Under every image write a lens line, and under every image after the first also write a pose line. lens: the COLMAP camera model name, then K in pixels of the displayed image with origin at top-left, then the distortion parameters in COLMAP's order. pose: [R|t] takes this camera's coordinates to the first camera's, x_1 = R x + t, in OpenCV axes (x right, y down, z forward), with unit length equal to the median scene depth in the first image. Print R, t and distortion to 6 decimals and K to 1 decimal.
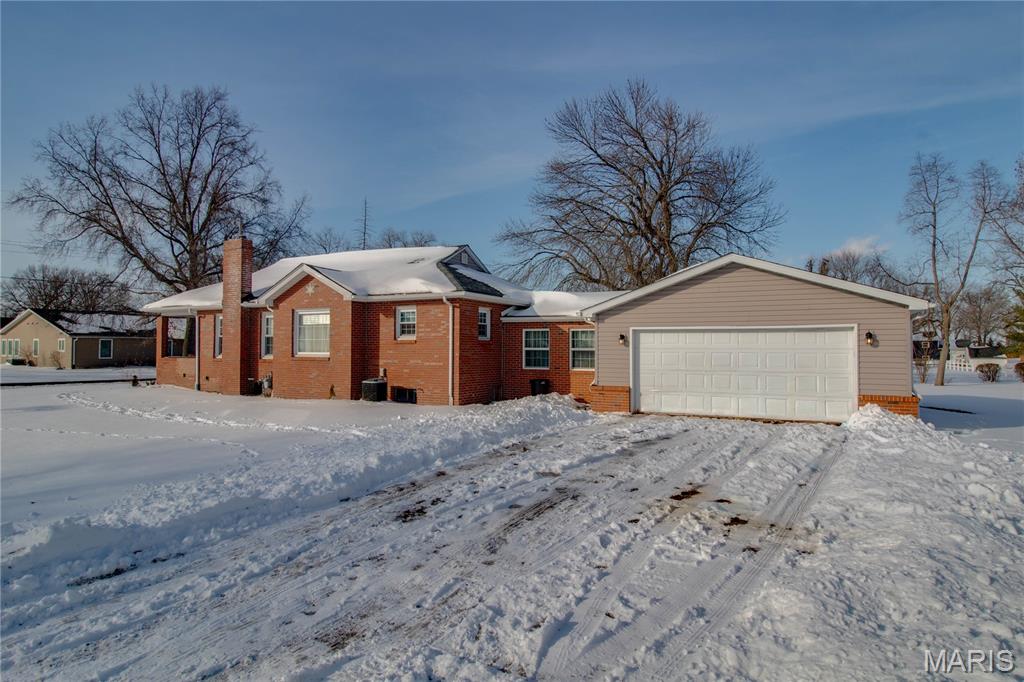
lens RADIAL K [[566.8, 0, 512.0], [0, 566.8, 341.0], [0, 0, 1]] dist [0.000088, 0.000008]
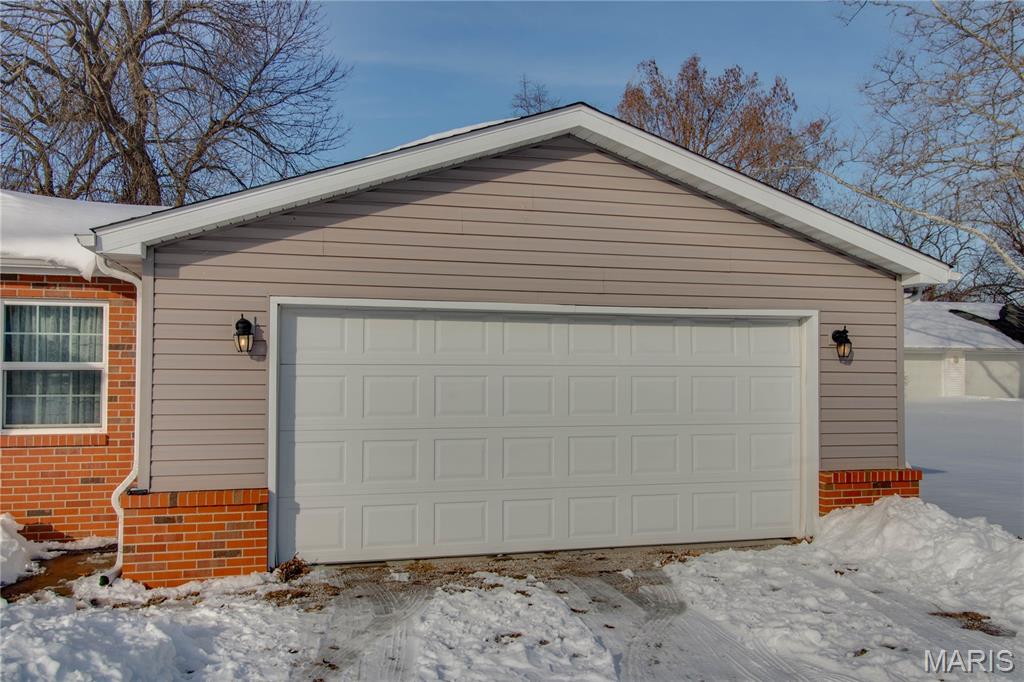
lens RADIAL K [[880.0, 0, 512.0], [0, 880.0, 341.0], [0, 0, 1]] dist [0.009282, 0.002325]
pose [[0.728317, 0.019276, 0.684969, -0.026570], [-0.011997, 0.999810, -0.015380, 0.005994], [-0.685135, 0.002984, 0.728410, 0.553494]]
